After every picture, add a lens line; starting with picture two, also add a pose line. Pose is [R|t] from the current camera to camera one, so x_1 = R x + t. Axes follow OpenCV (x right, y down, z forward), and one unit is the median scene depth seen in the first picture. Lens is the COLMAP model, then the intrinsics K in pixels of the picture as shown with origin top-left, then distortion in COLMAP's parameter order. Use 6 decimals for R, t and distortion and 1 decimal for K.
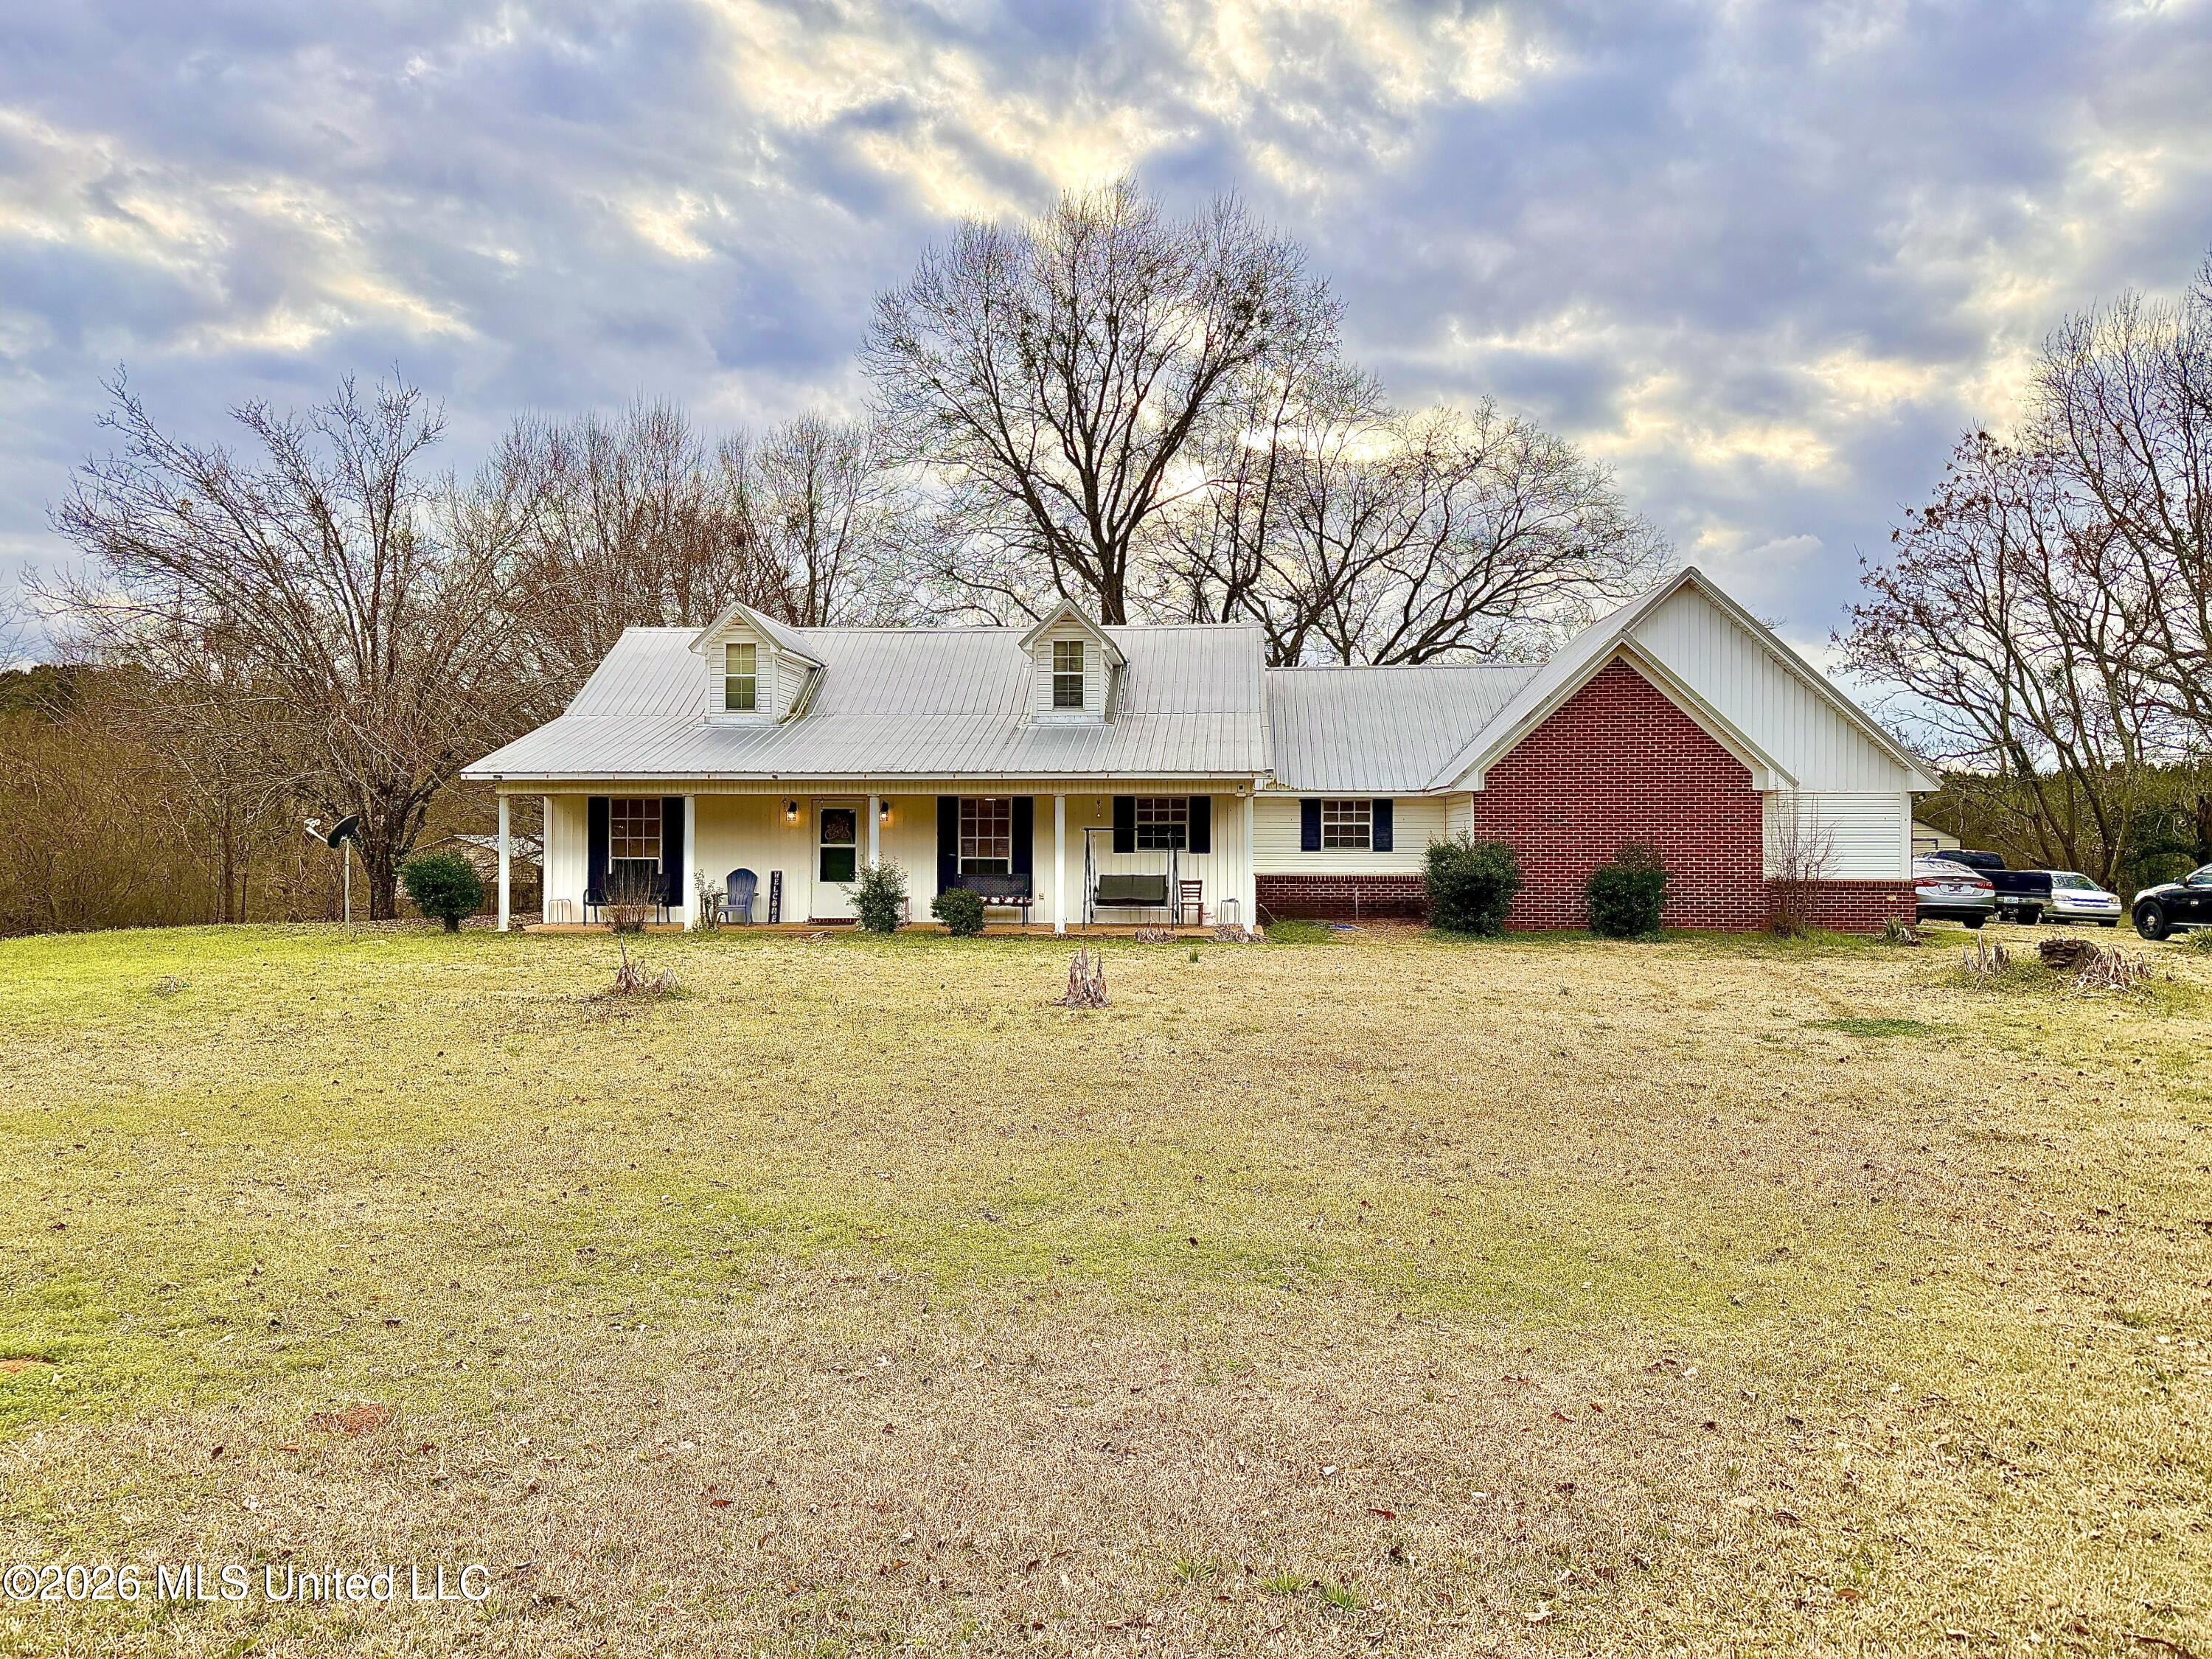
lens RADIAL K [[1556.6, 0, 1106.0], [0, 1556.6, 829.5], [0, 0, 1]] dist [0.160766, -0.283332]
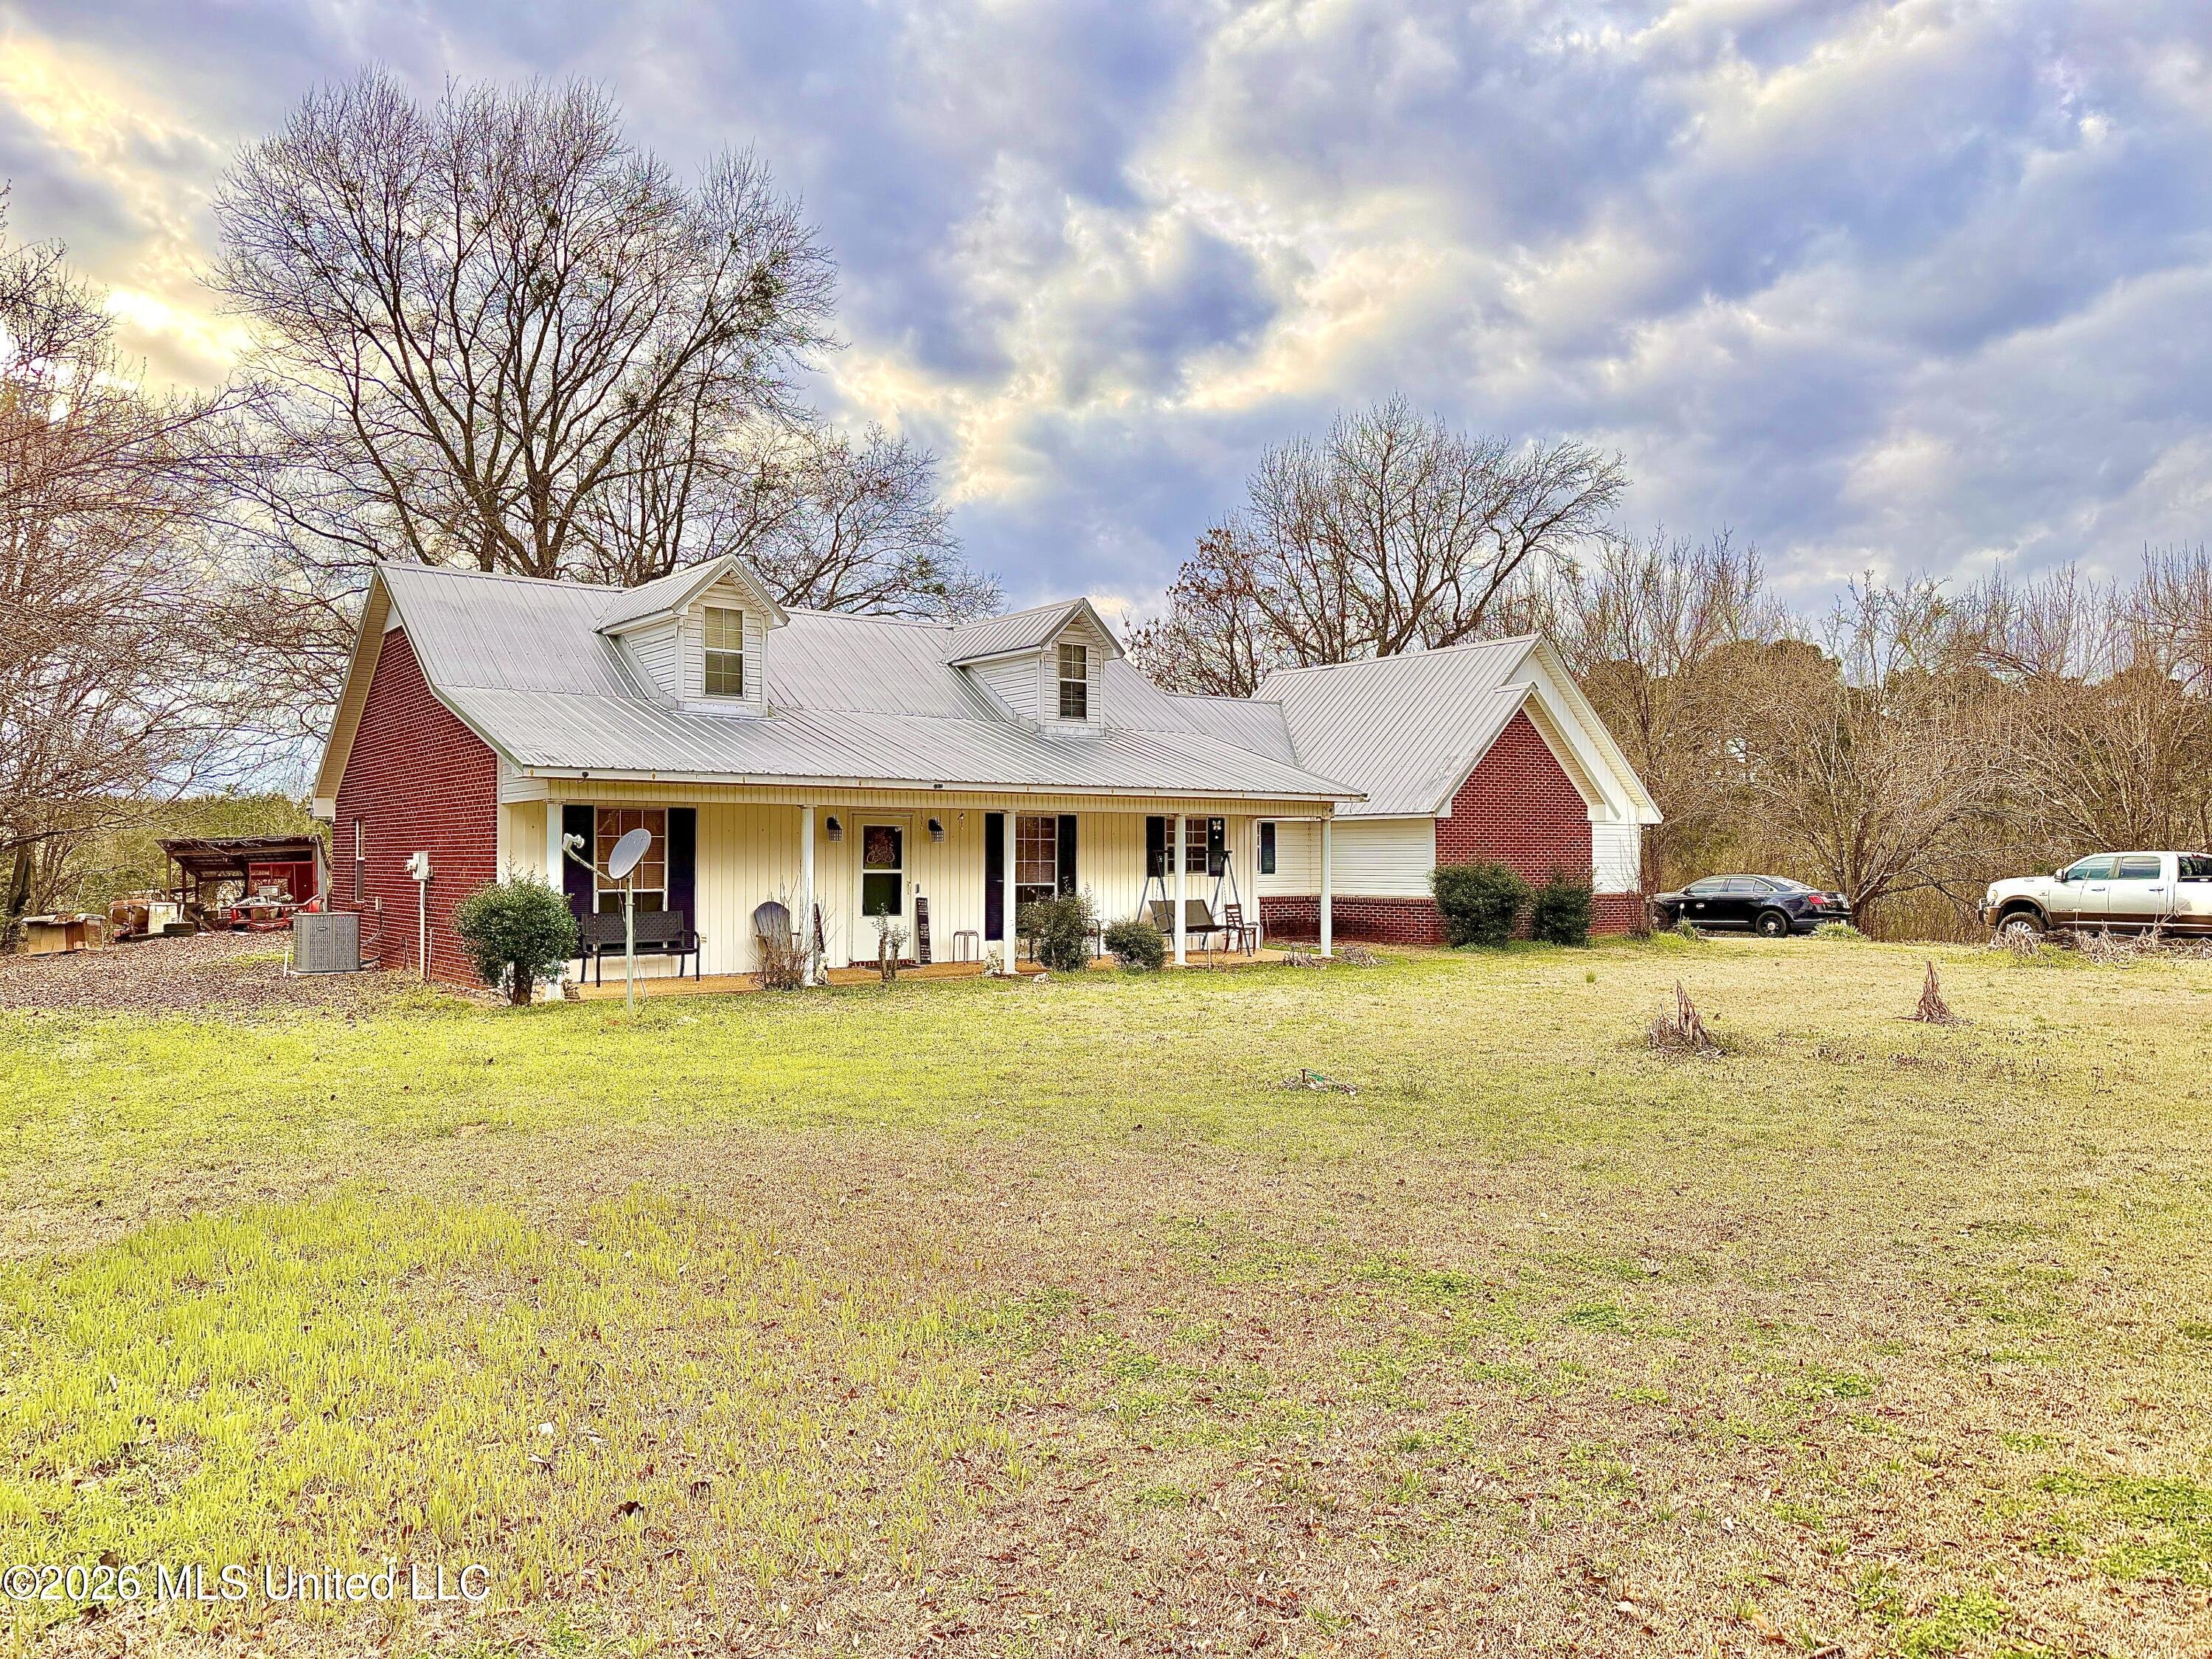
lens RADIAL K [[1556.6, 0, 1106.0], [0, 1556.6, 829.5], [0, 0, 1]] dist [0.160766, -0.283332]
pose [[0.745640, 0.012116, 0.666239, -0.626860], [-0.000151, 0.999838, -0.018013, 0.003281], [-0.666349, 0.013330, 0.745520, 0.314190]]
